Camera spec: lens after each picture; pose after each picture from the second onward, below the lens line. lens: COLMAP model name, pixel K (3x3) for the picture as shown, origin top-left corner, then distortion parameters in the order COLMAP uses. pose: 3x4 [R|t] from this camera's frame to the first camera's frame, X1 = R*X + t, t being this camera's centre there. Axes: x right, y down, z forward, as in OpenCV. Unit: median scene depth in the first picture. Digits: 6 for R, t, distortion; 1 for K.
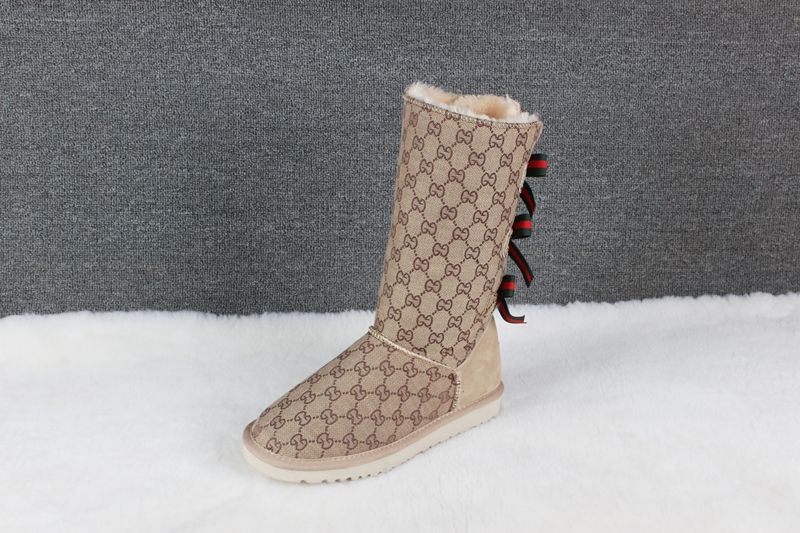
lens RADIAL K [[1233.5, 0, 404.6], [0, 1233.5, 270.5], [0, 0, 1]] dist [0.019802, -0.002977]
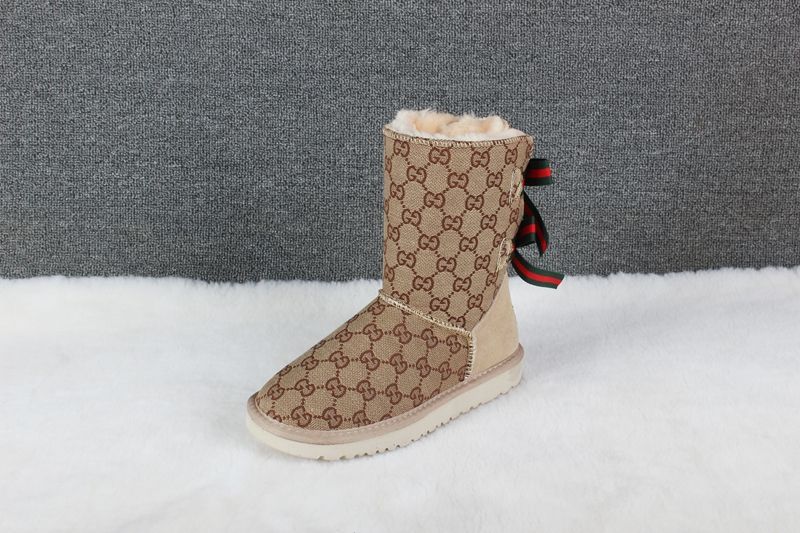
lens RADIAL K [[1224.5, 0, 401.2], [0, 1224.5, 262.5], [0, 0, 1]] dist [0.012257, 0.049426]
pose [[0.999049, 0.010032, -0.042440, 0.022564], [-0.010533, 0.999877, -0.011612, 0.030818], [0.042318, 0.012048, 0.999032, 0.134154]]
